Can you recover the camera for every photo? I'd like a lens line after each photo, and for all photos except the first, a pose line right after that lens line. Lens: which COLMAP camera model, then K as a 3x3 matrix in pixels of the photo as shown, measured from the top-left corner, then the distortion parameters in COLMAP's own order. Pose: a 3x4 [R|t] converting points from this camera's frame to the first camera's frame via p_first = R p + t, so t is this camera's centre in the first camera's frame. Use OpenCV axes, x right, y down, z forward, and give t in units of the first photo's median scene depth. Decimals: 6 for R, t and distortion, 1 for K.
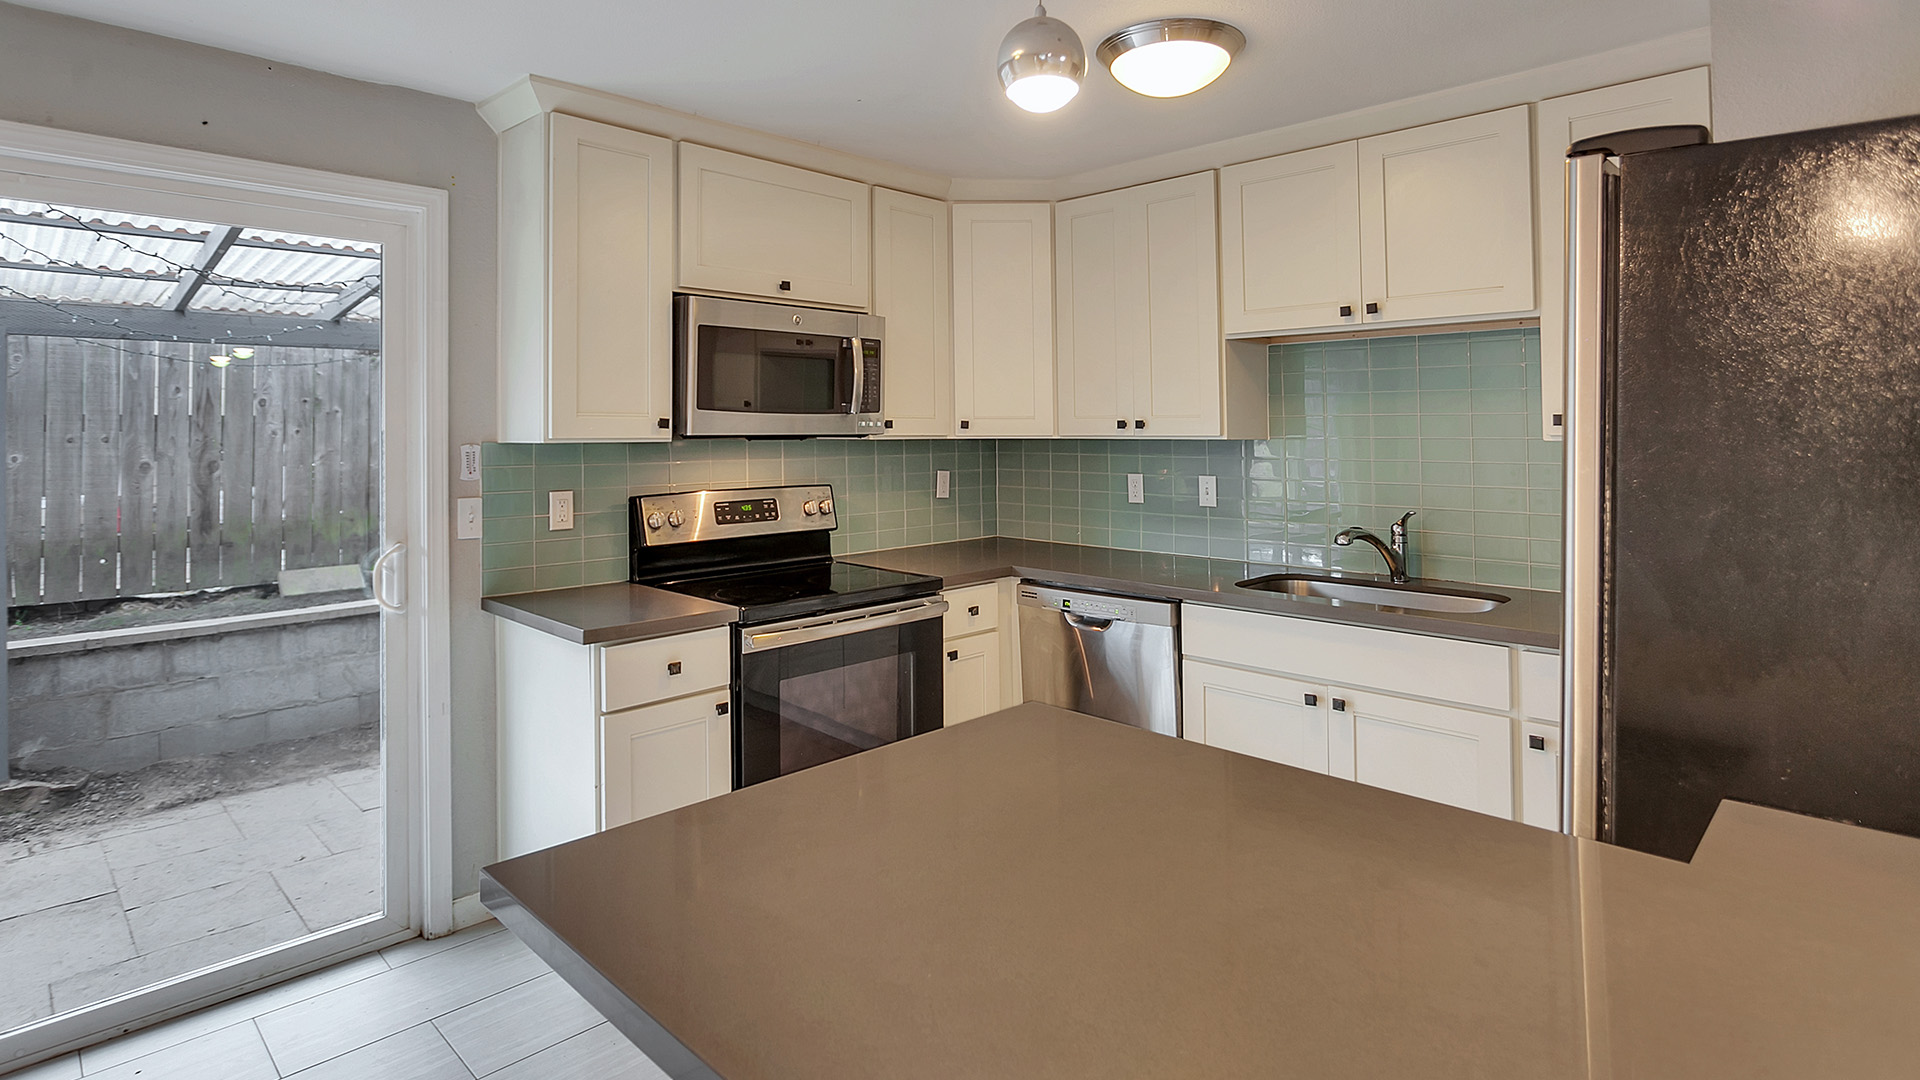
lens RADIAL K [[977.1, 0, 938.1], [0, 977.1, 434.8], [0, 0, 1]] dist [-0.001837, 0.000425]
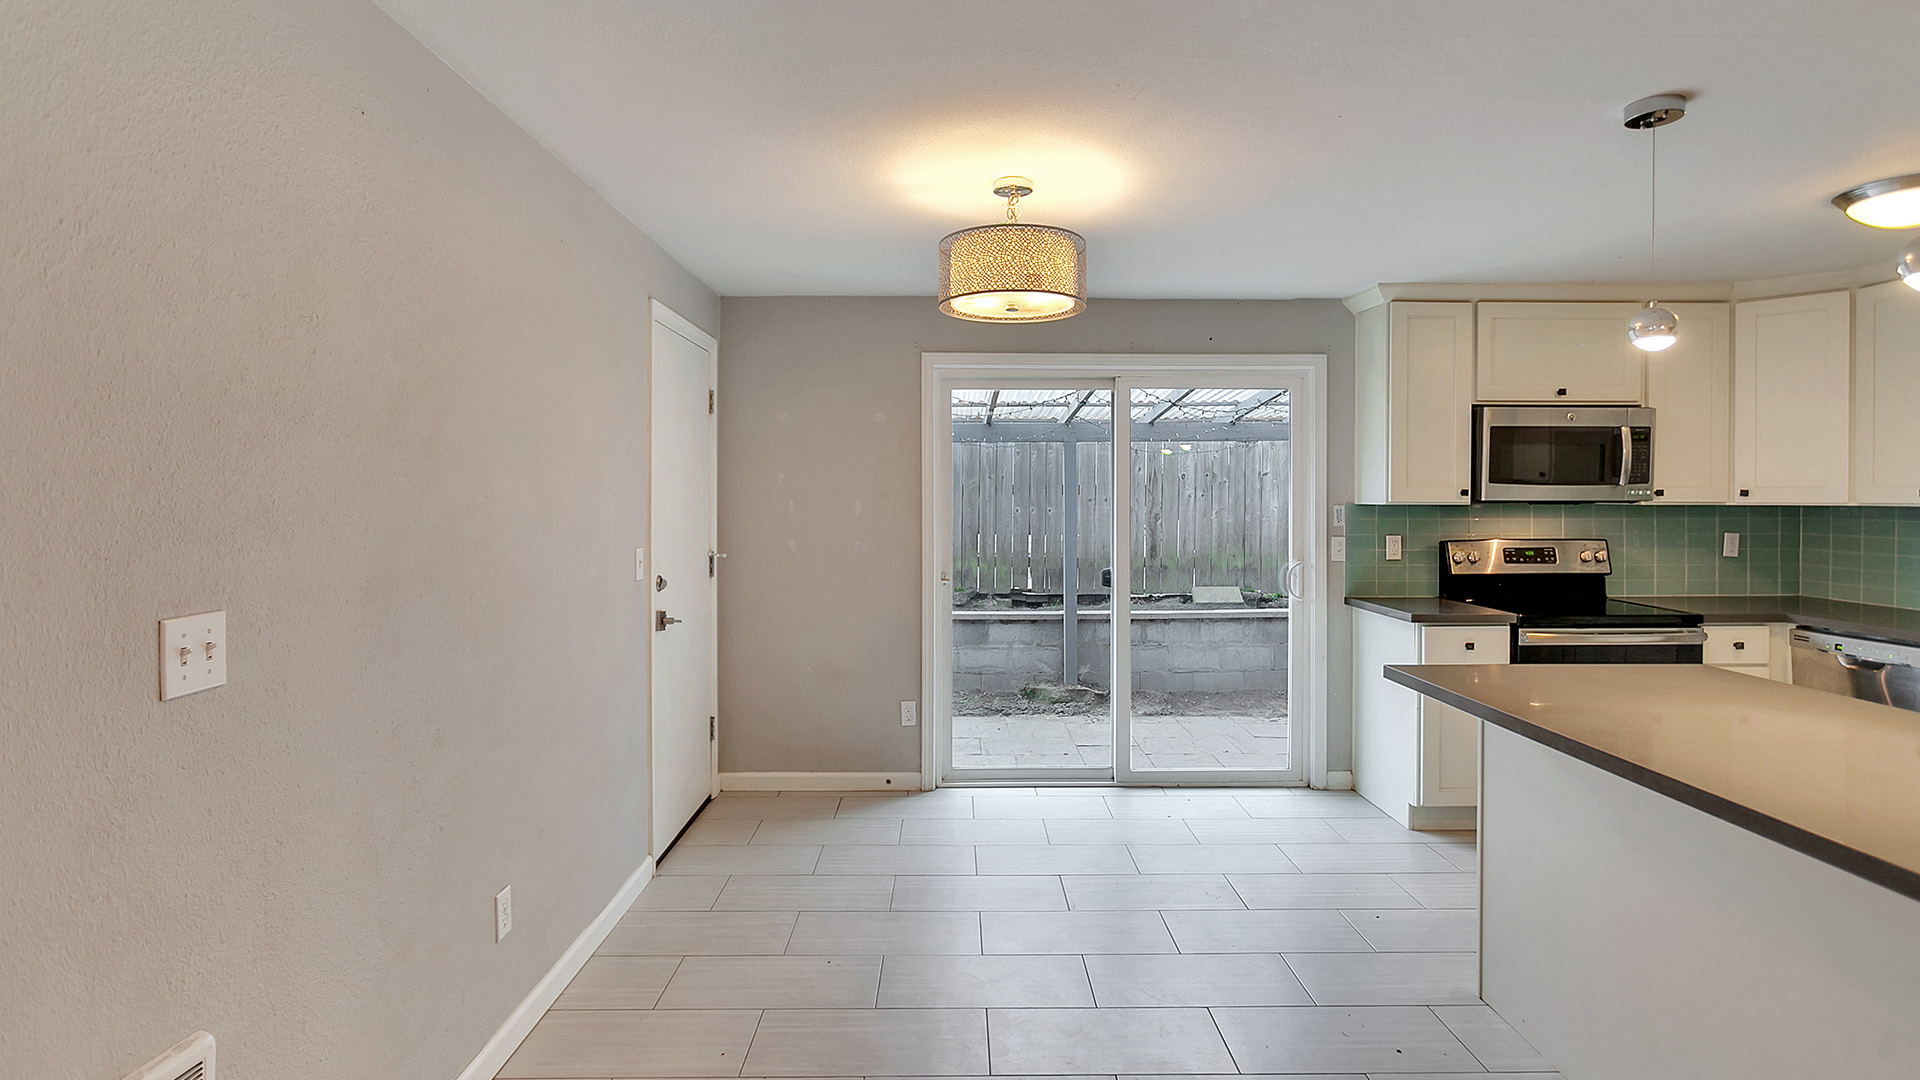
lens RADIAL K [[945.9, 0, 964.5], [0, 945.9, 498.8], [0, 0, 1]] dist [-0.003733, 0.000028]
pose [[0.721235, 0.007436, -0.692650, 0.144022], [-0.006679, 0.999971, 0.003781, -0.001613], [0.692658, 0.001899, 0.721264, -0.489928]]
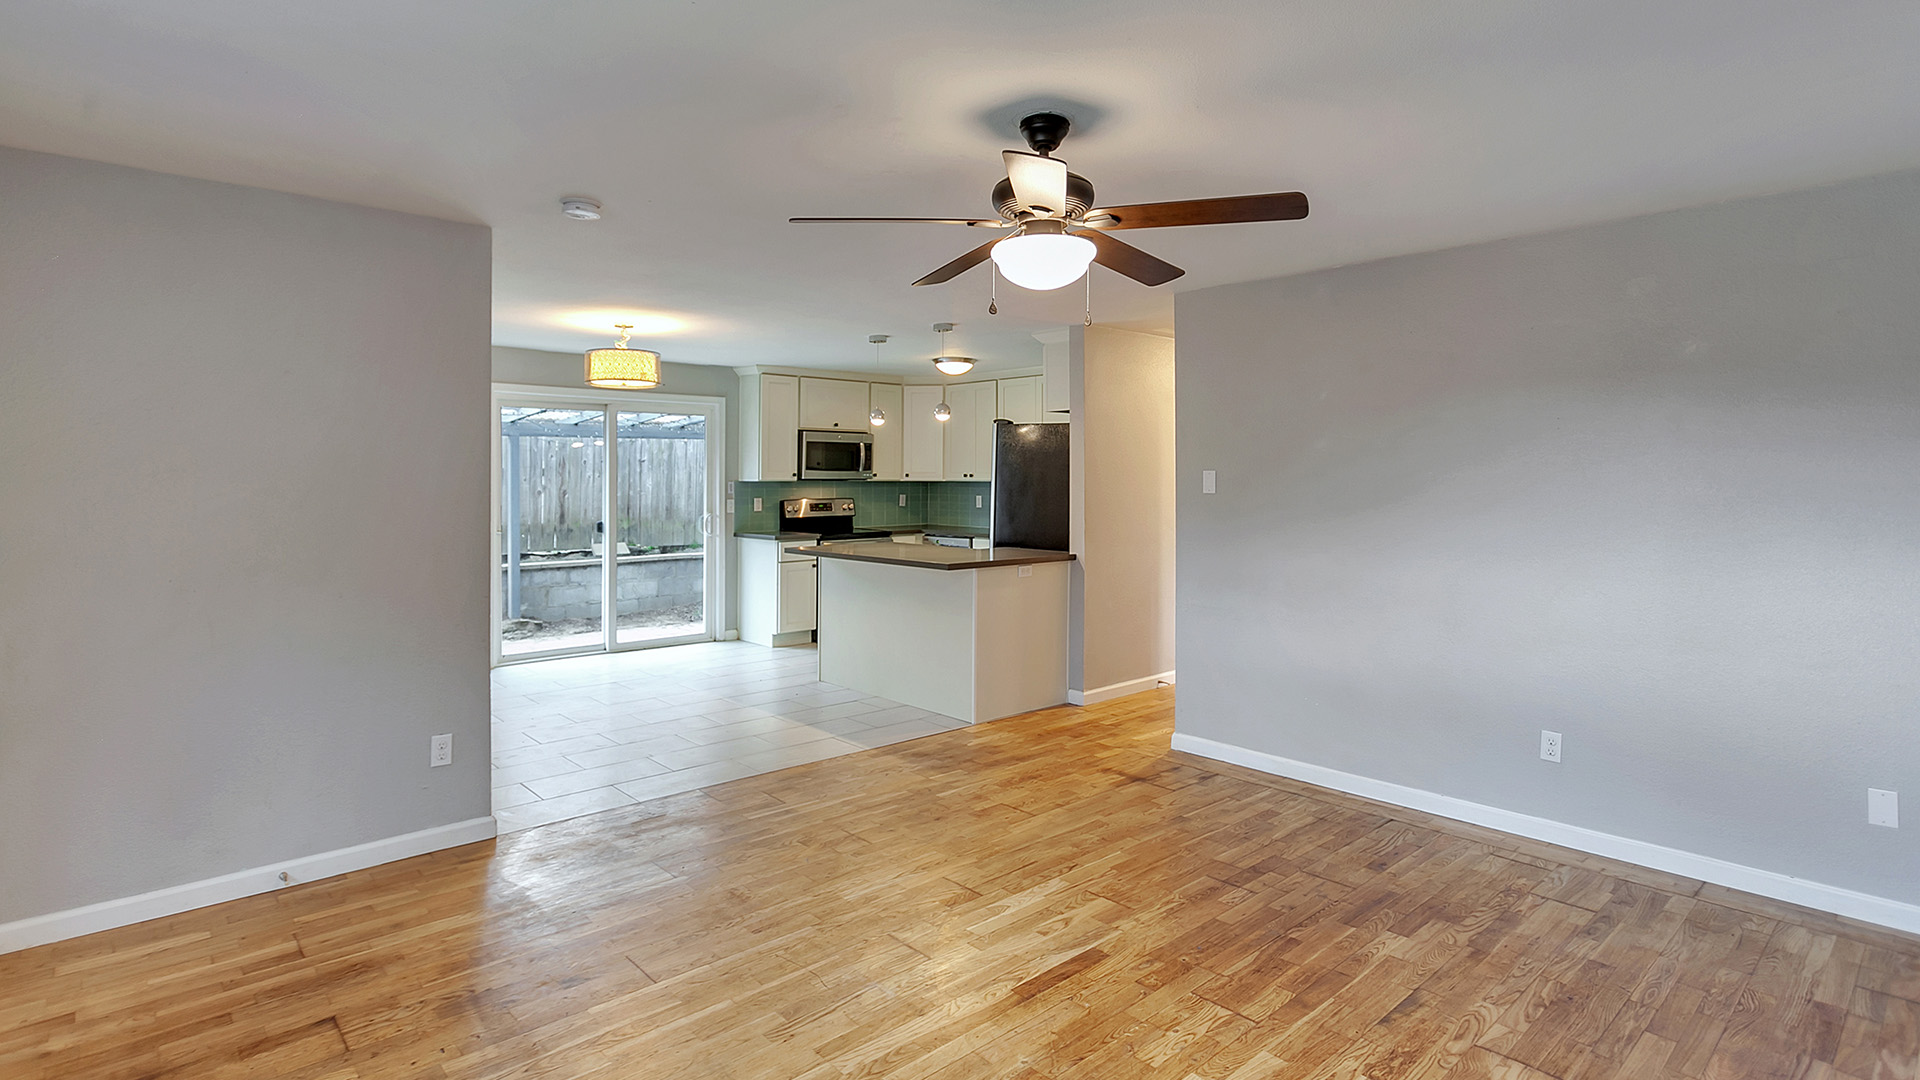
lens RADIAL K [[957.2, 0, 946.3], [0, 957.2, 460.7], [0, 0, 1]] dist [-0.003607, -0.000086]
pose [[0.999002, 0.005231, -0.044359, 0.250115], [-0.006188, 0.999751, -0.021450, 0.004039], [0.044236, 0.021703, 0.998785, -1.531106]]
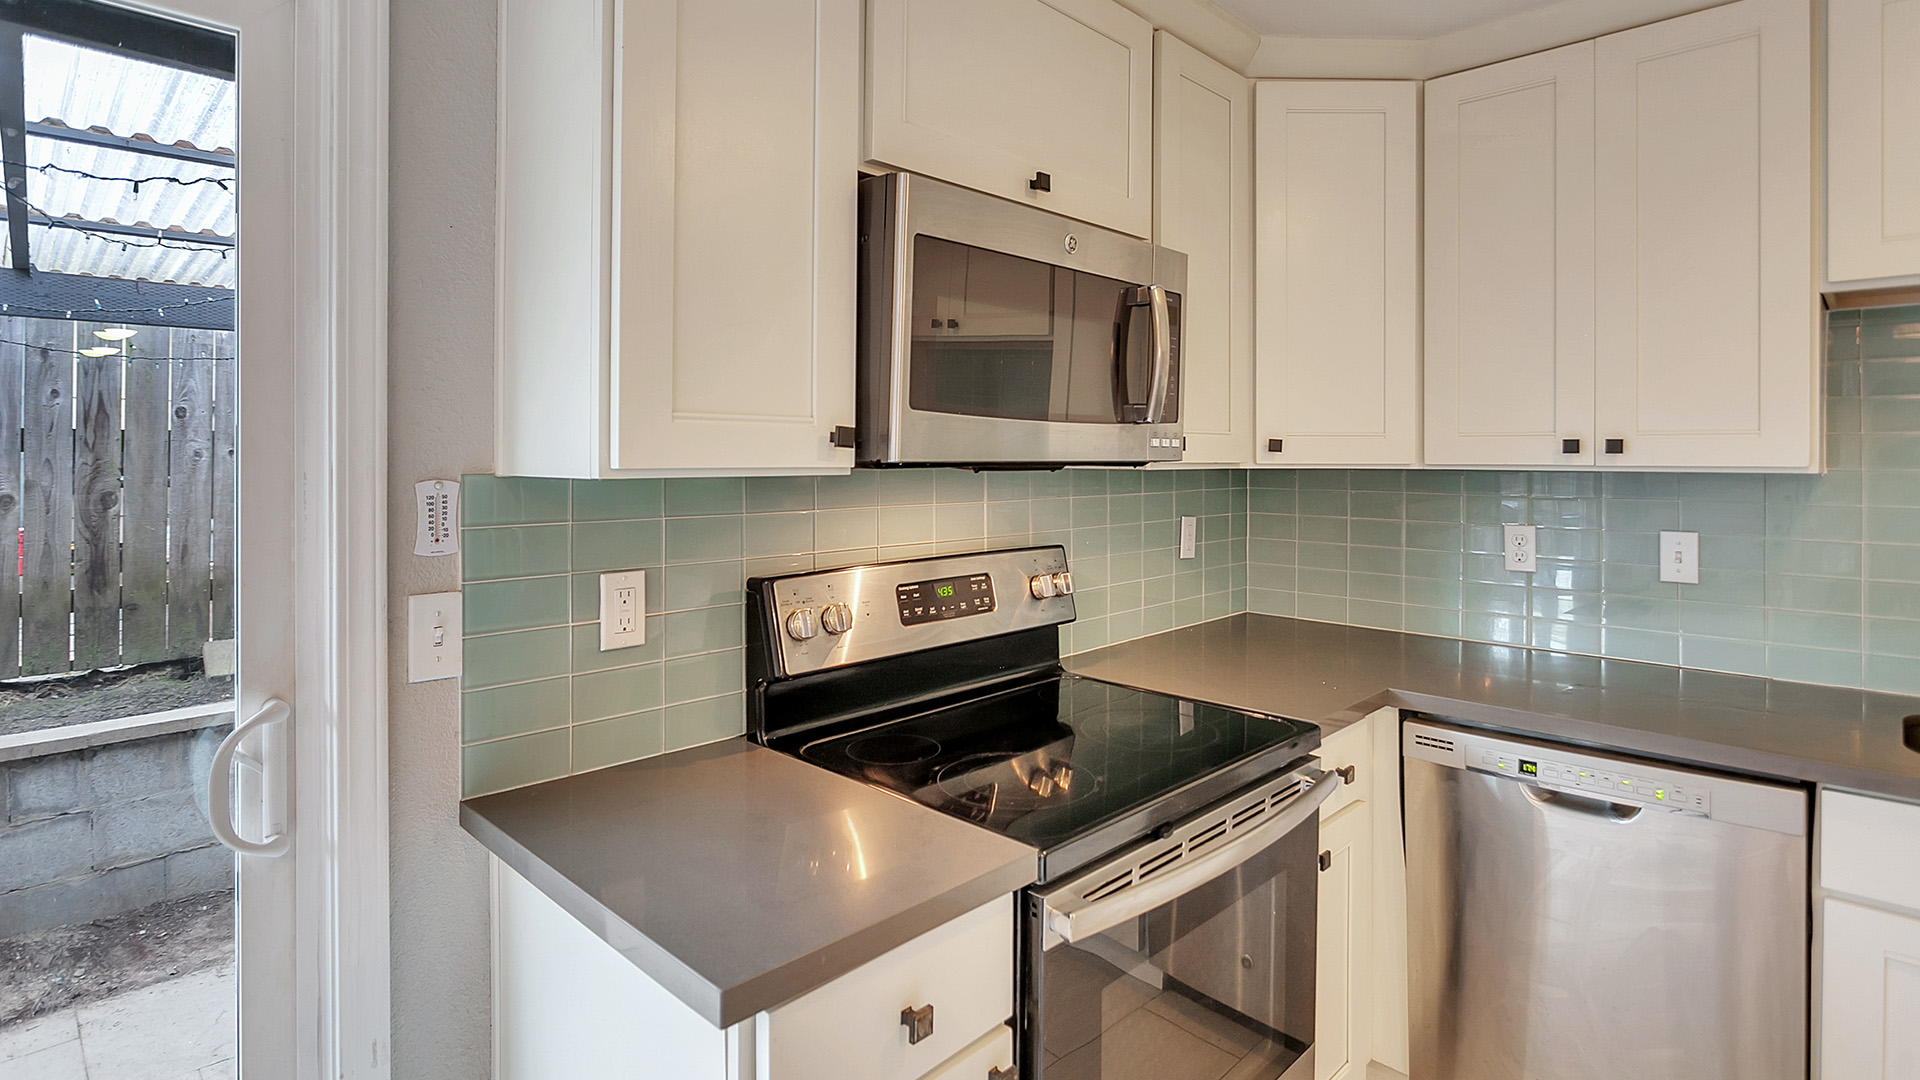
lens RADIAL K [[957.2, 0, 946.3], [0, 957.2, 460.7], [0, 0, 1]] dist [-0.003607, -0.000086]
pose [[0.999956, 0.004560, 0.008204, -0.189965], [-0.004569, 0.999989, 0.001051, -0.000615], [-0.008199, -0.001089, 0.999966, 0.429838]]
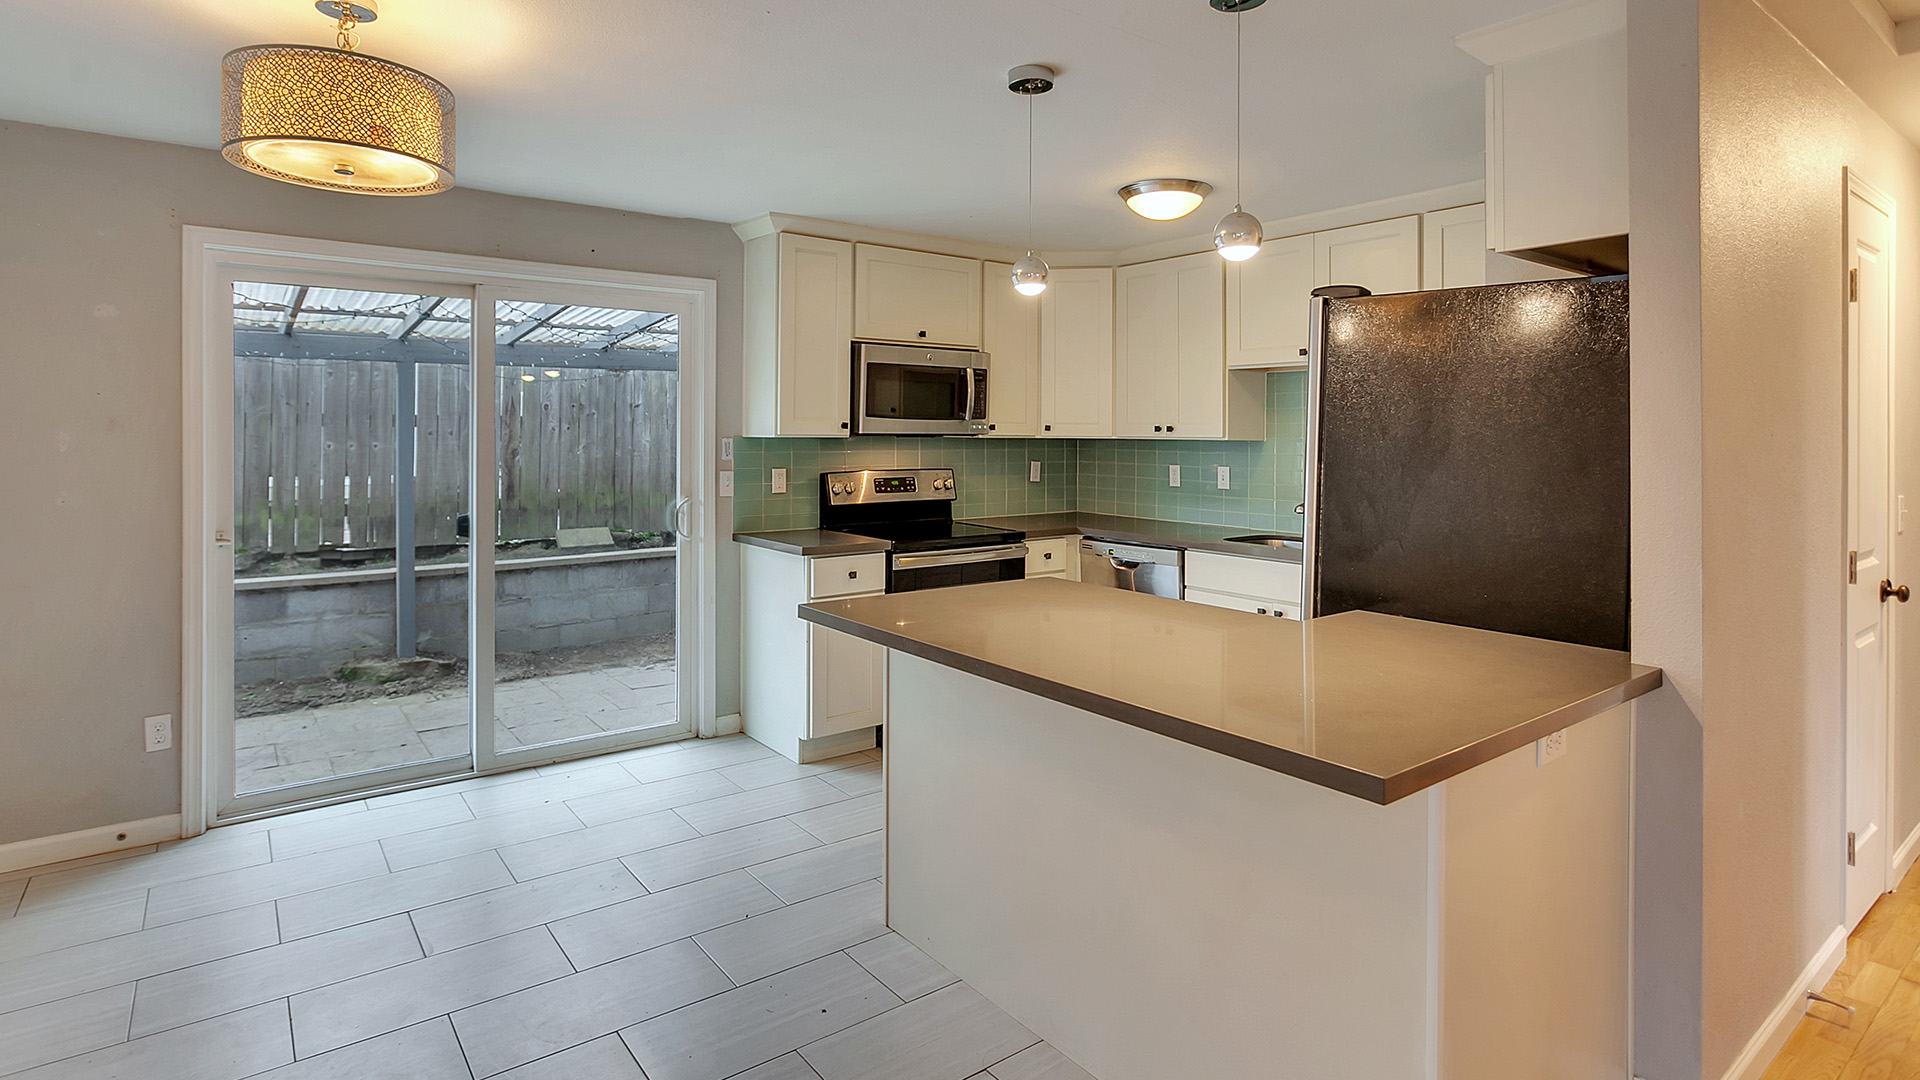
lens RADIAL K [[971.6, 0, 935.7], [0, 971.6, 433.8], [0, 0, 1]] dist [-0.013966, 0.001648]
pose [[0.990012, 0.009987, -0.140626, 0.067860], [-0.010279, 0.999946, -0.001352, 0.001663], [0.140605, 0.002784, 0.990062, -0.427481]]
